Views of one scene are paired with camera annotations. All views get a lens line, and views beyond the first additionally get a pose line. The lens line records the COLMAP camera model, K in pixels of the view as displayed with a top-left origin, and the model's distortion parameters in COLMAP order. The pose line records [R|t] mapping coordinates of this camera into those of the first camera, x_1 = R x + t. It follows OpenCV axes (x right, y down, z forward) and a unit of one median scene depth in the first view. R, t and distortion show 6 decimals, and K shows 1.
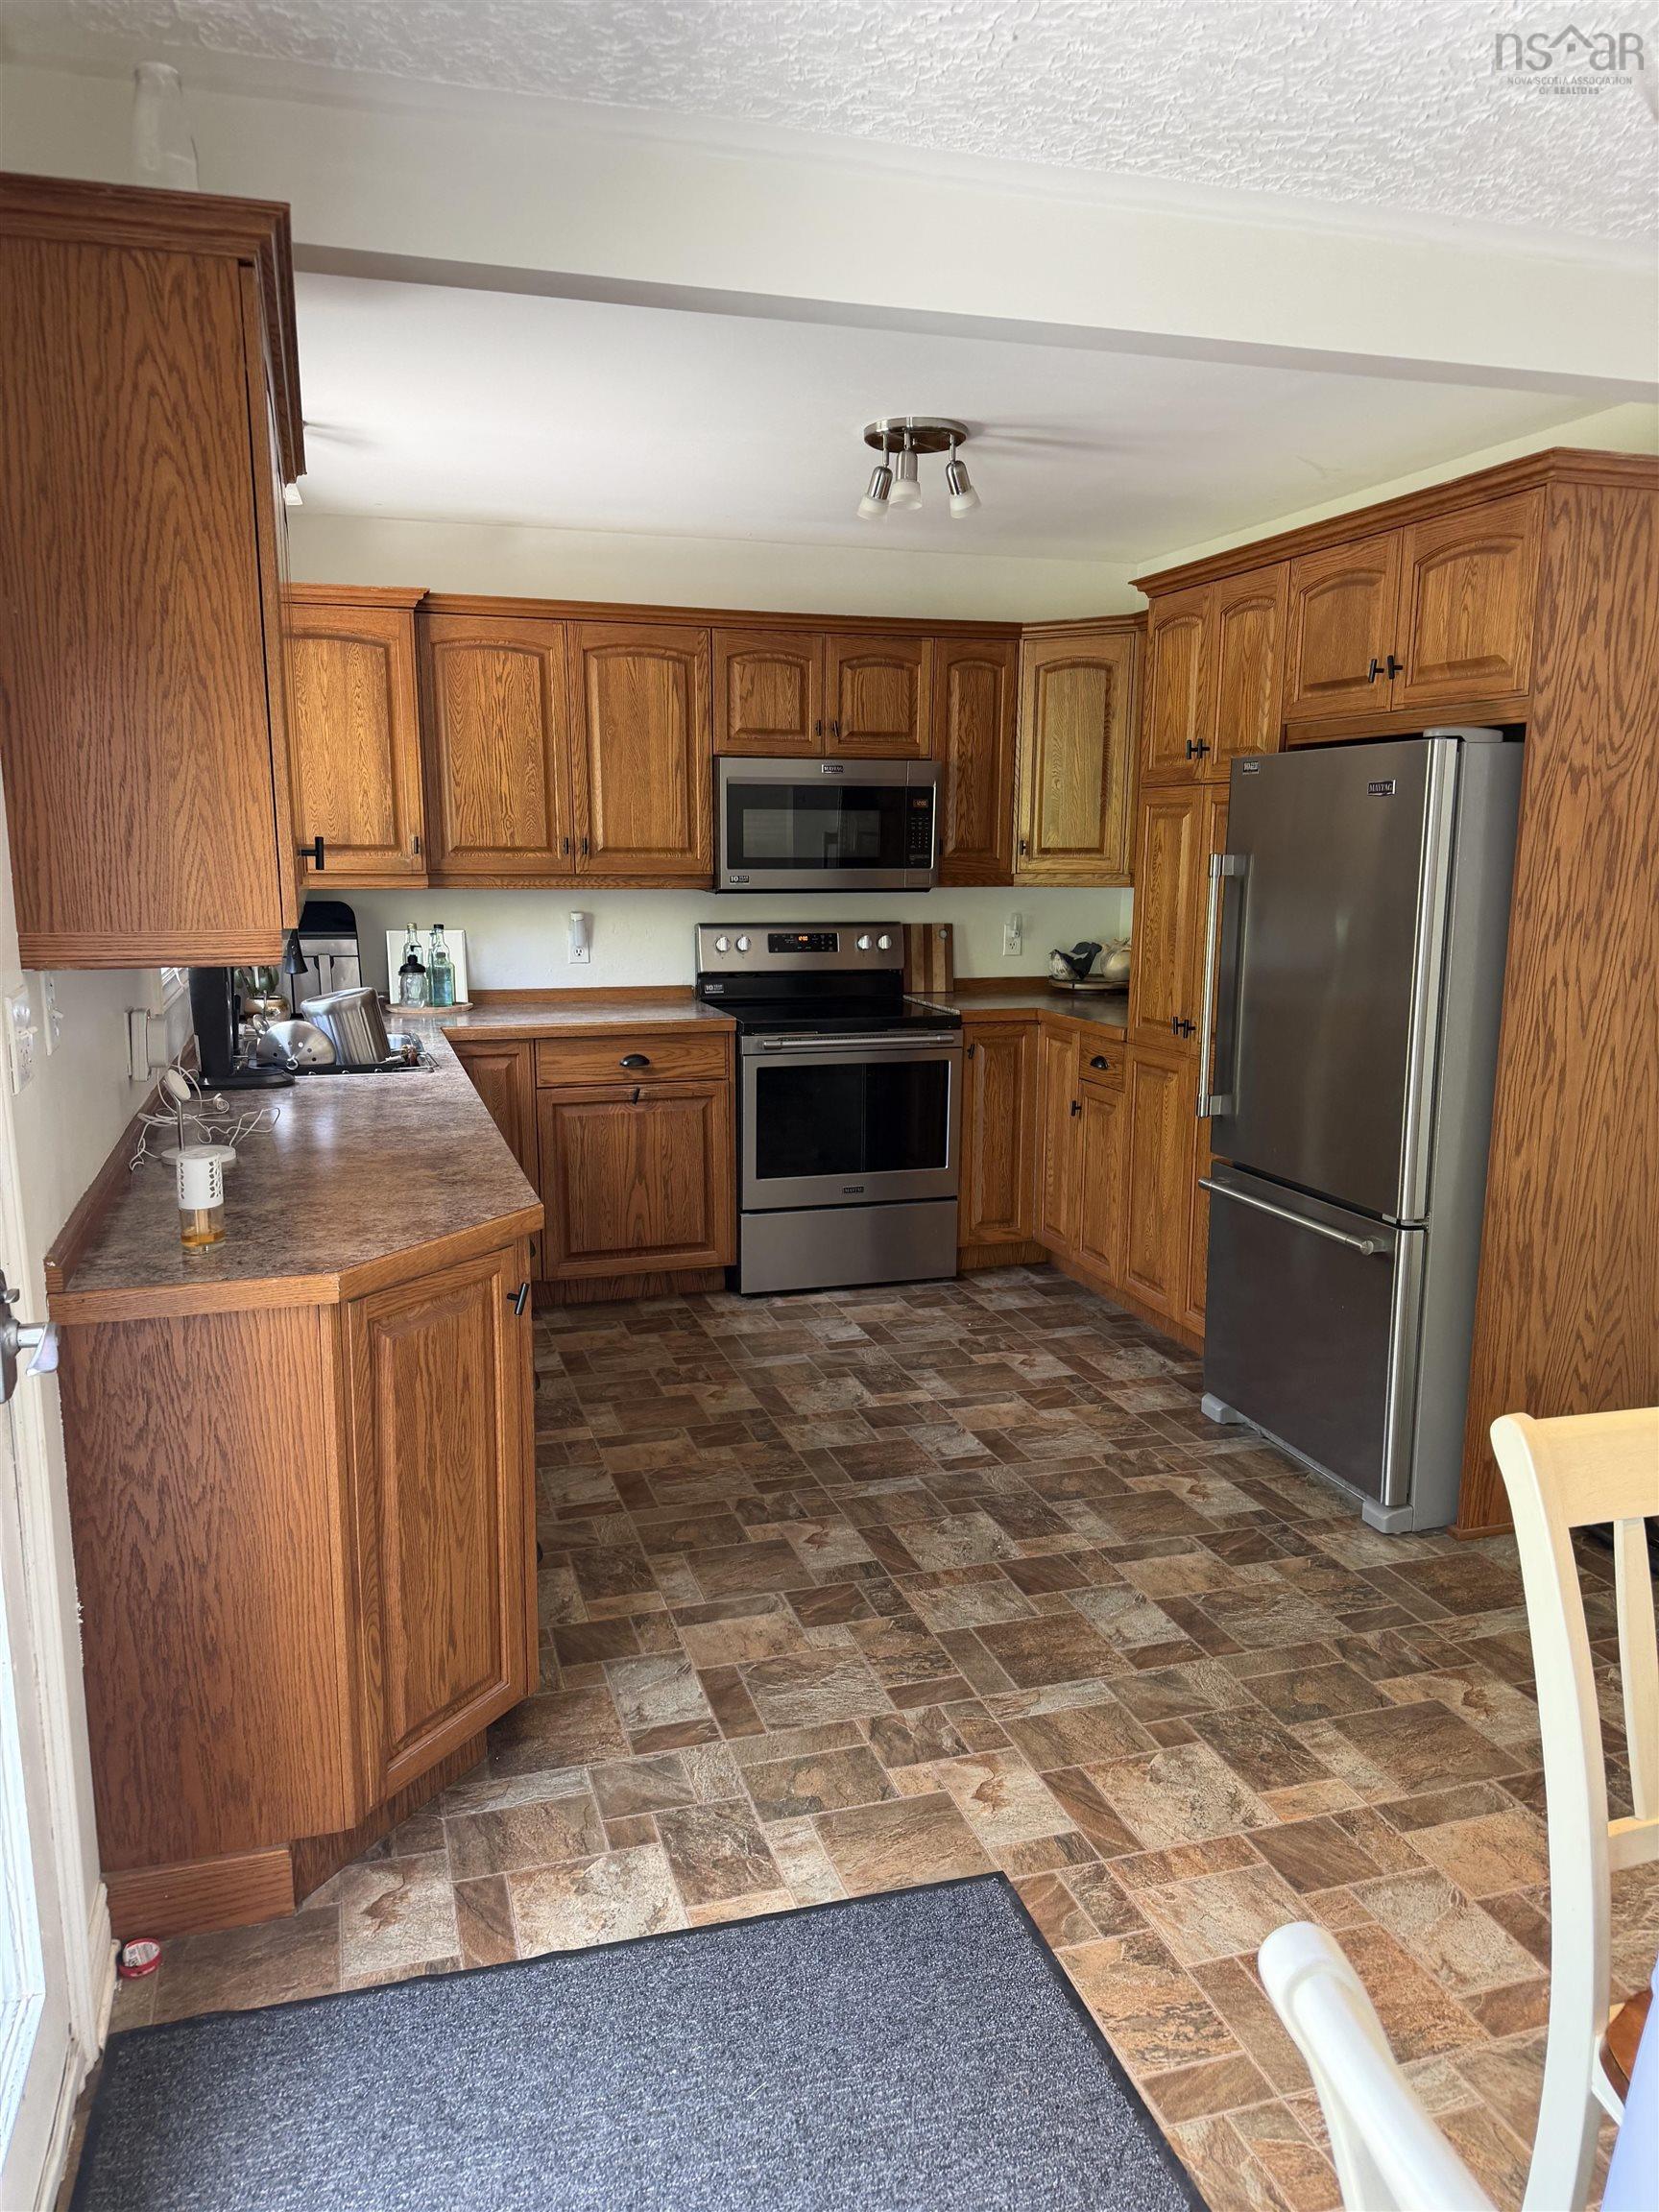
lens RADIAL K [[1522.4, 0, 826.4], [0, 1522.4, 1116.5], [0, 0, 1]] dist [0.092894, -0.147868]
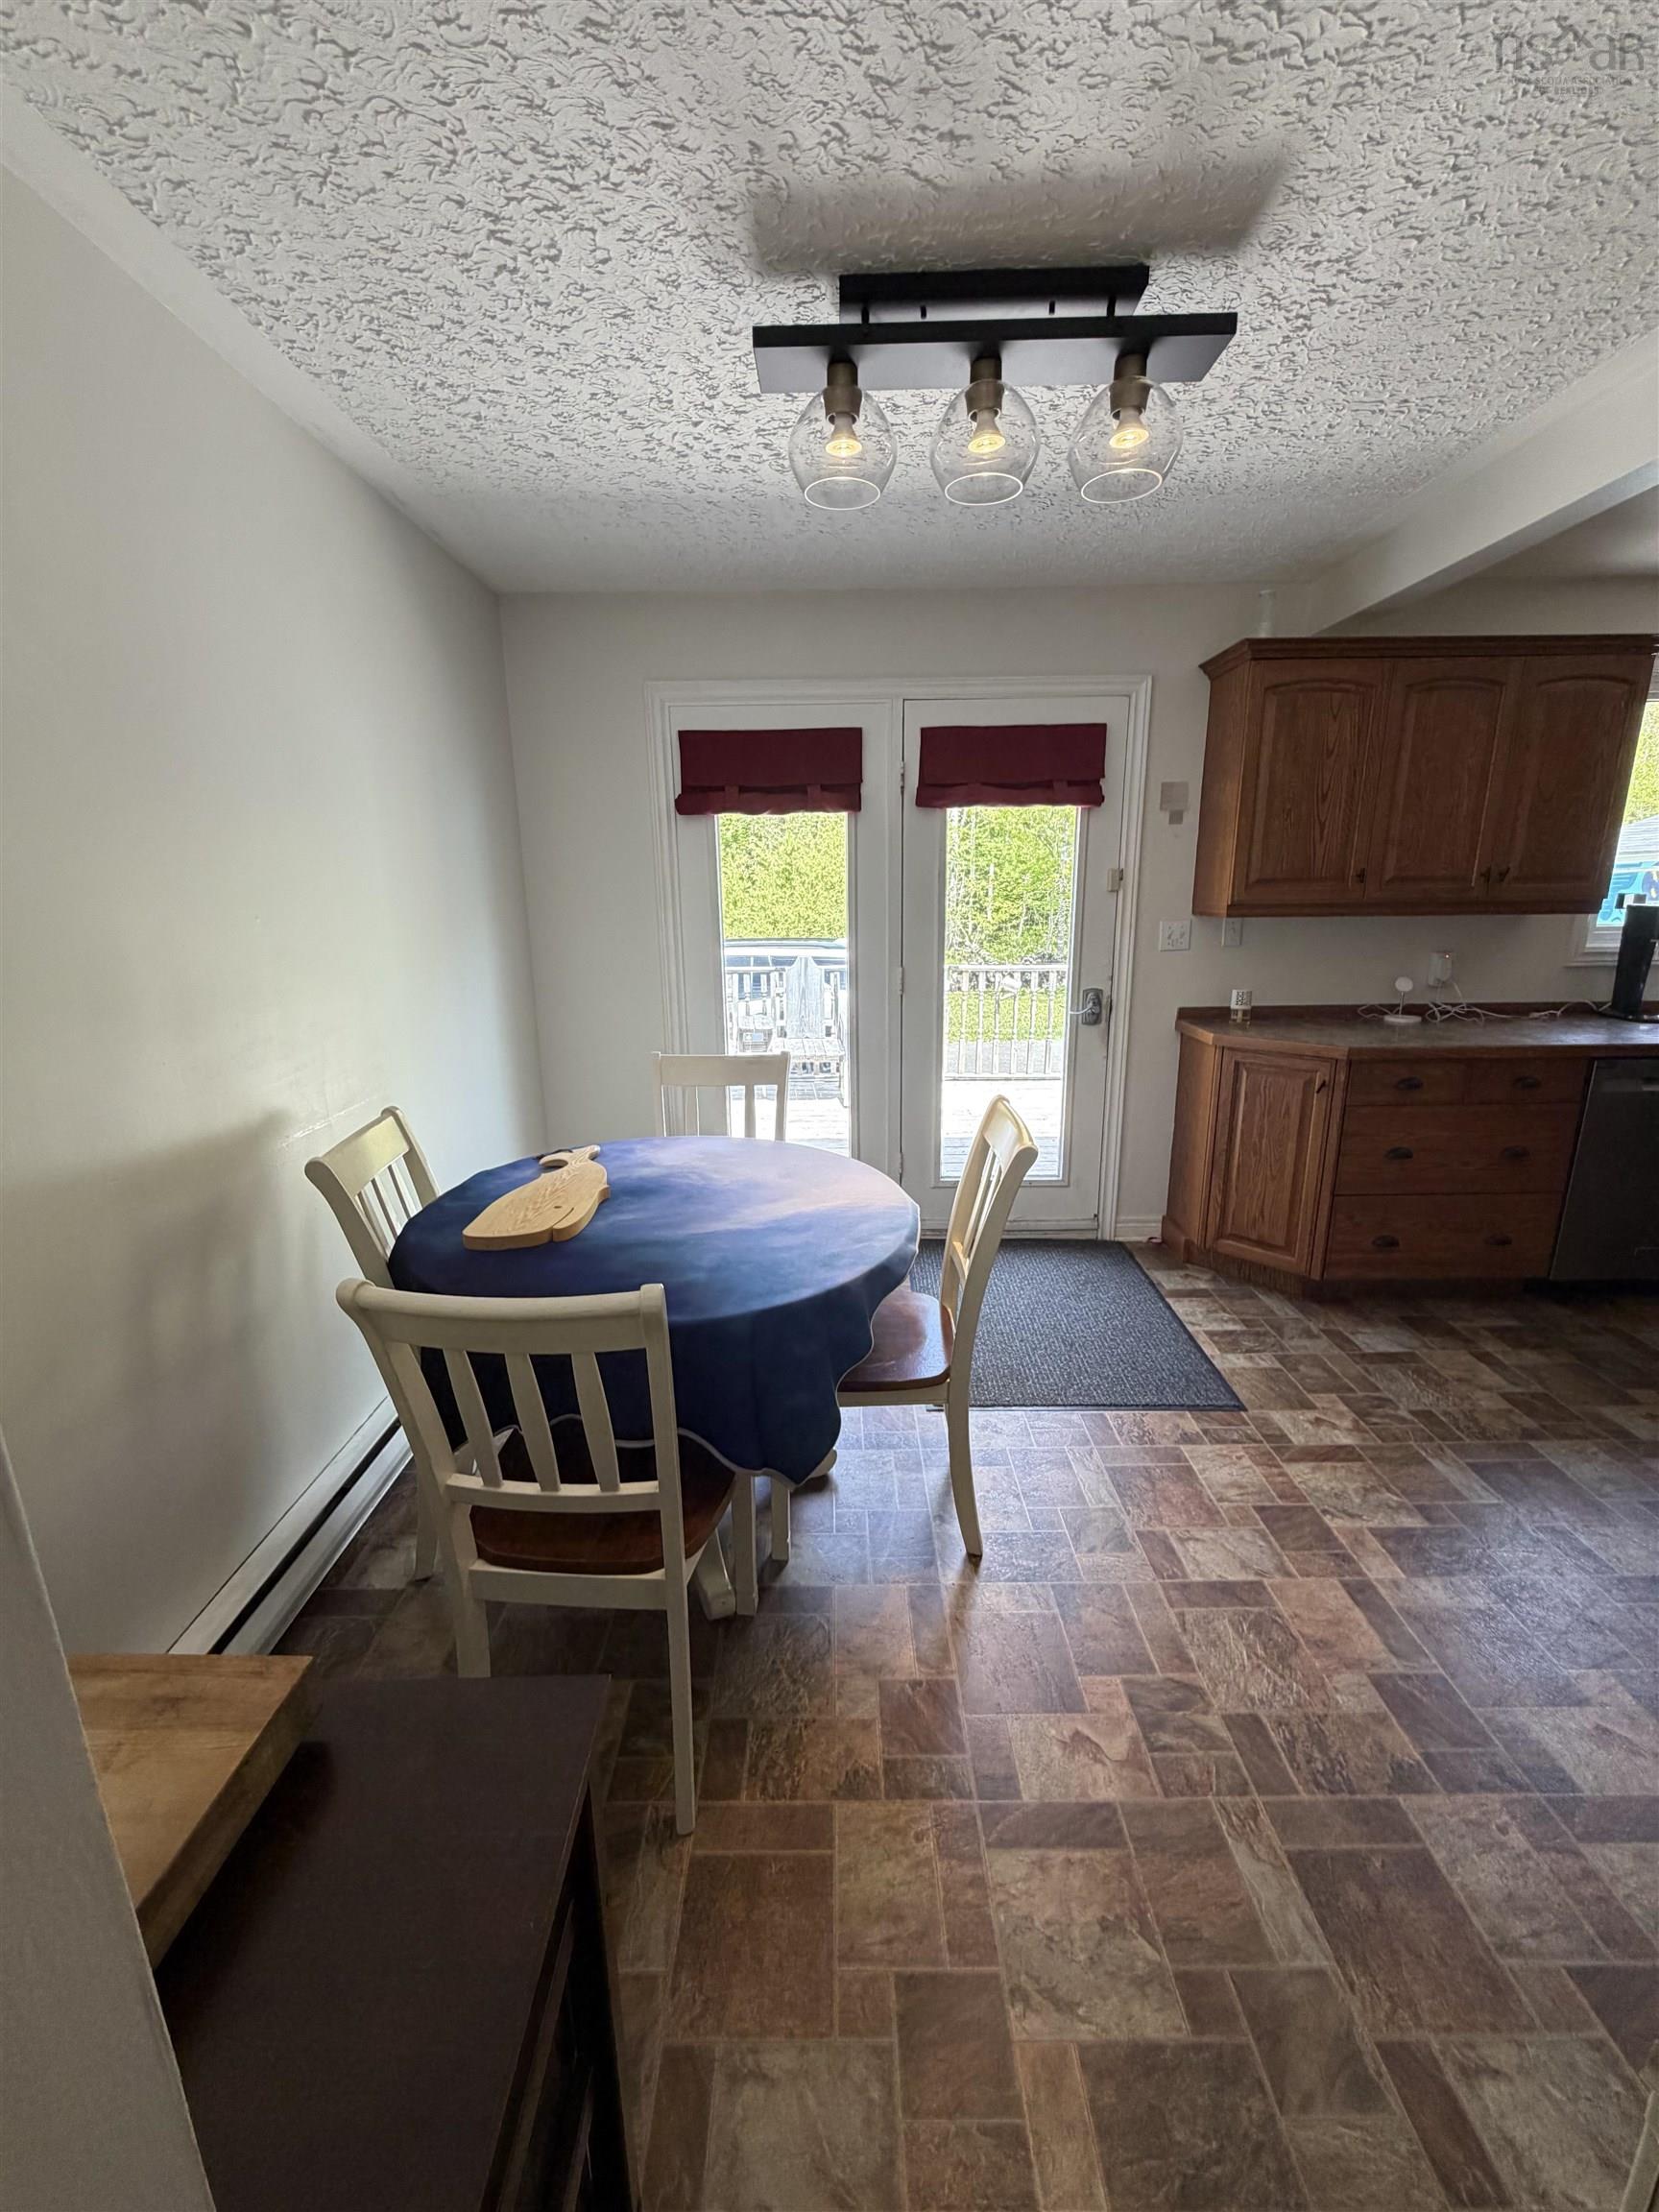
lens RADIAL K [[877.5, 0, 829.8], [0, 877.5, 1100.3], [0, 0, 1]] dist [-0.001454, -0.000003]
pose [[-0.287882, 0.232956, -0.928900, 0.872087], [-0.161499, 0.944261, 0.286860, -0.077387], [0.943950, 0.232599, -0.234214, 0.494934]]
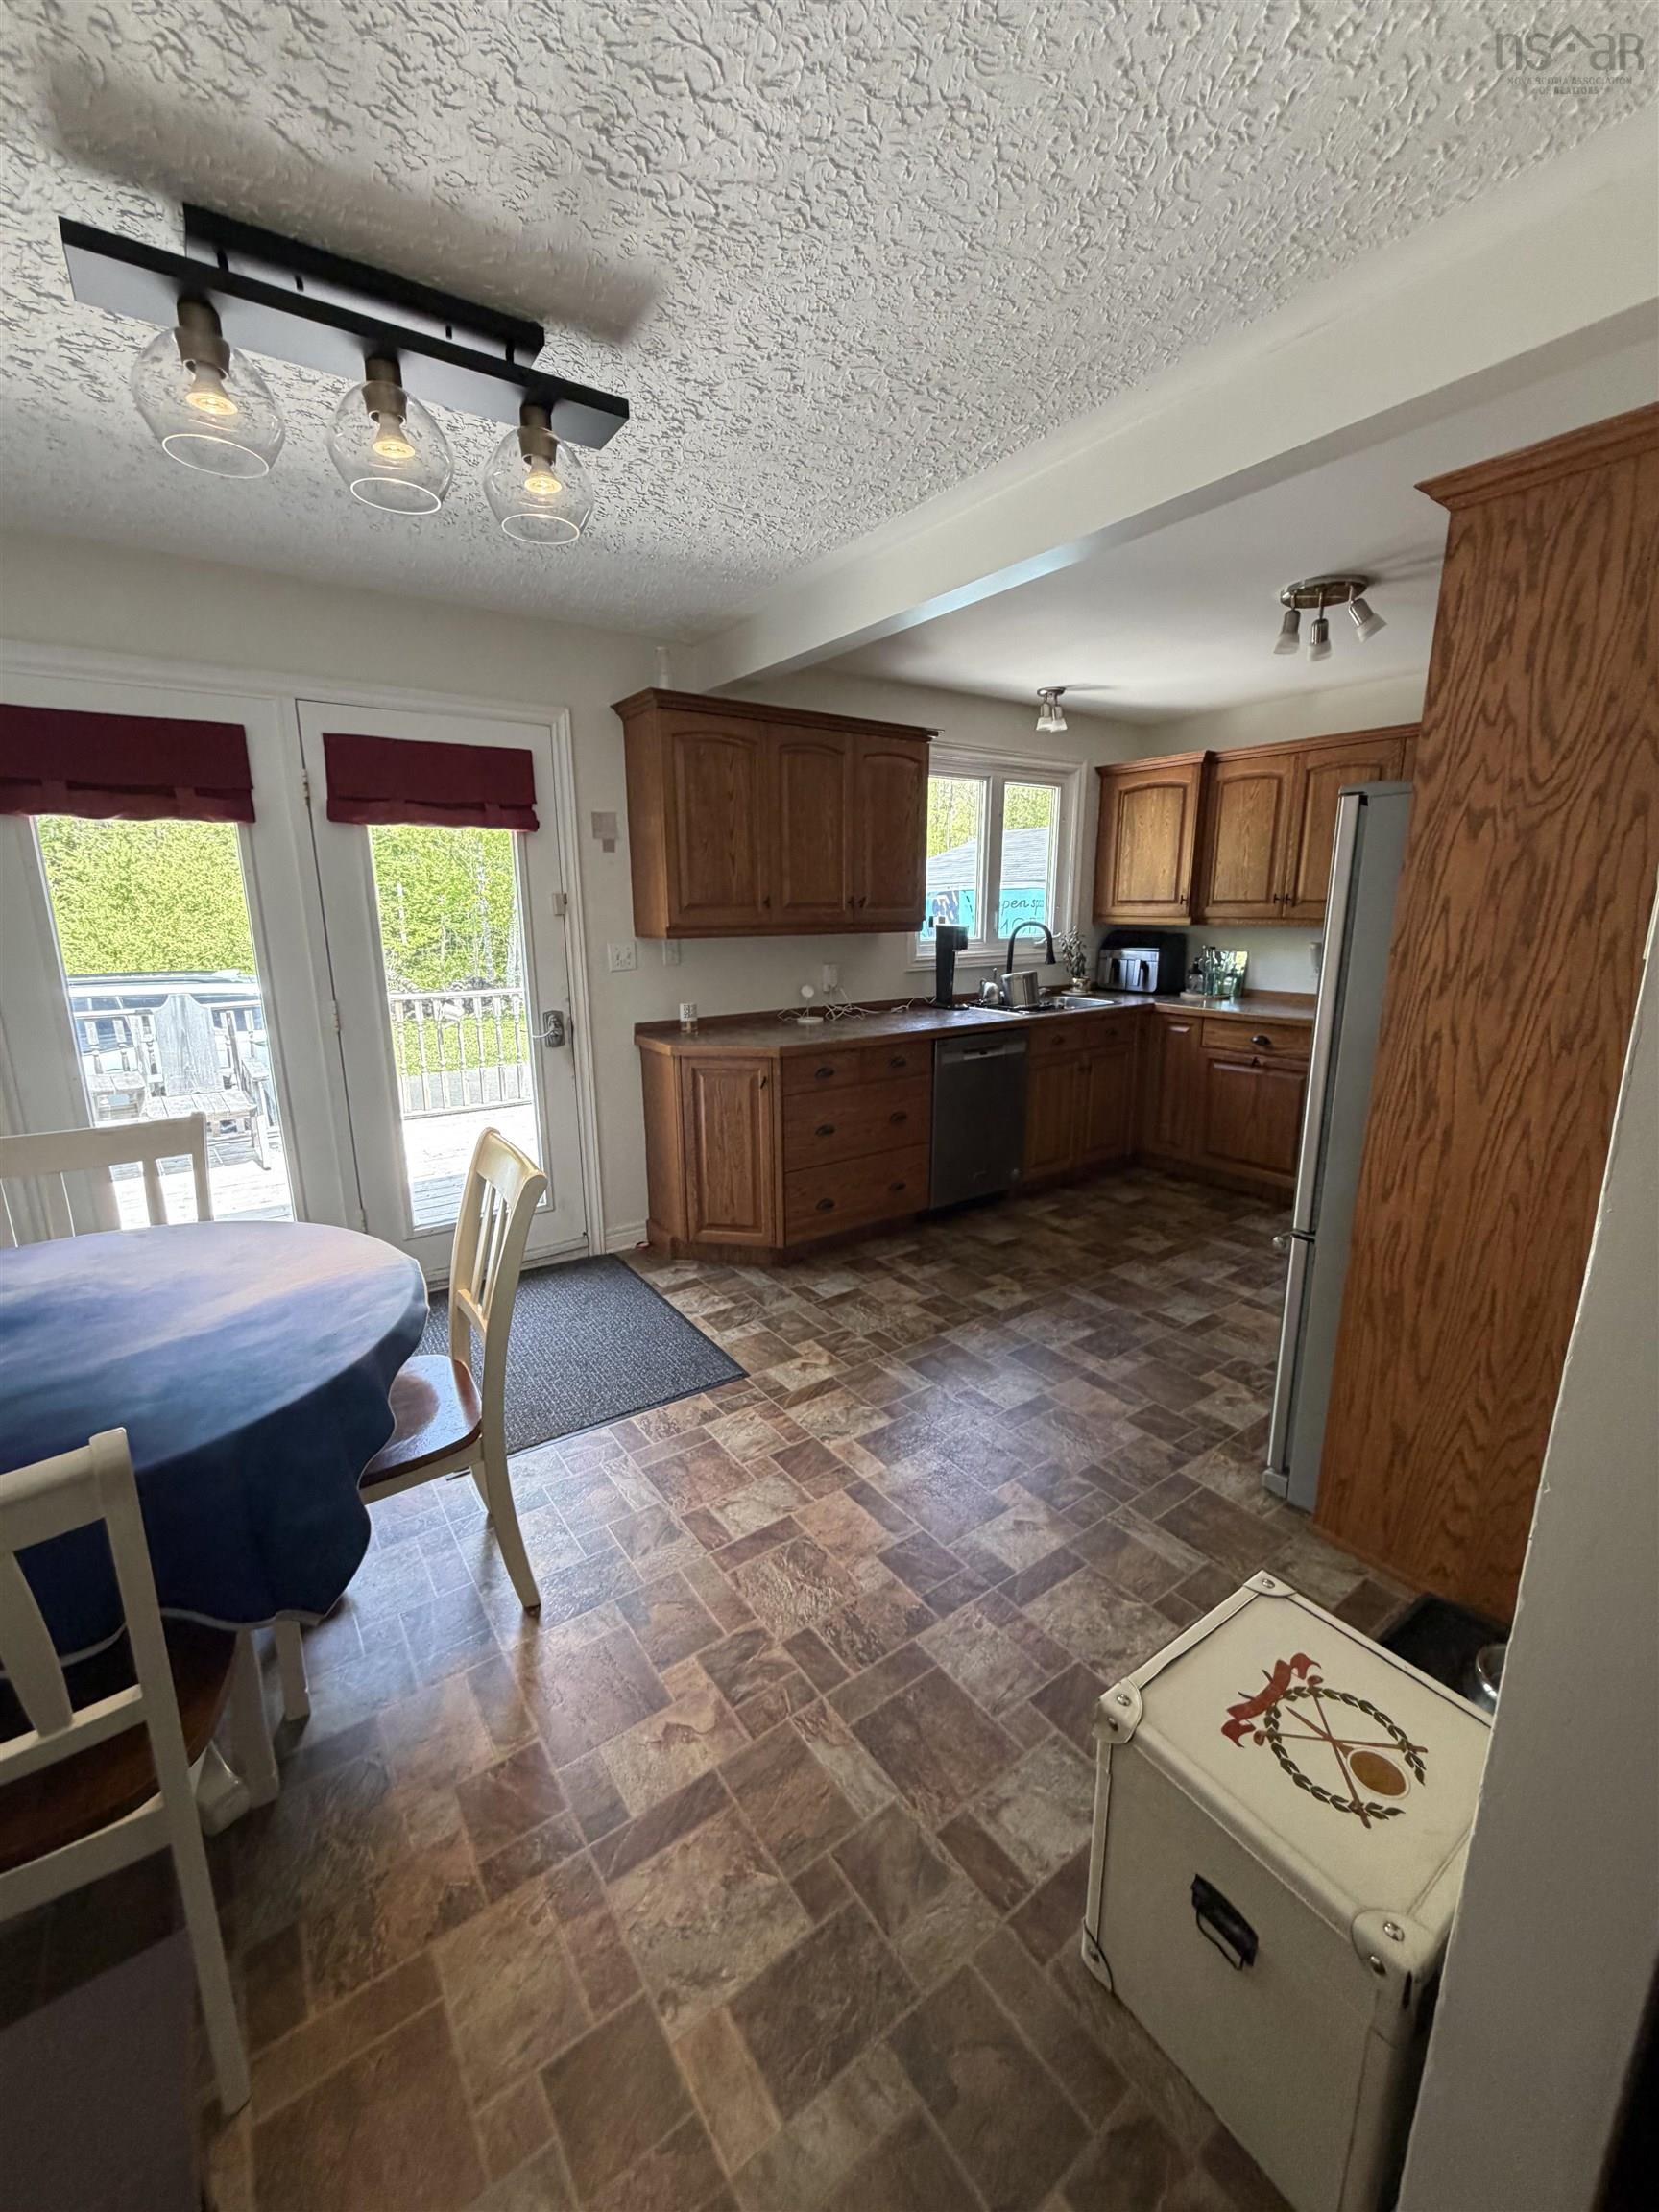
lens RADIAL K [[877.5, 0, 829.8], [0, 877.5, 1100.3], [0, 0, 1]] dist [-0.001454, -0.000003]
pose [[0.325327, 0.208527, -0.922322, 0.882647], [-0.167019, 0.972718, 0.161009, -0.074884], [0.930734, 0.101665, 0.351280, 0.464767]]
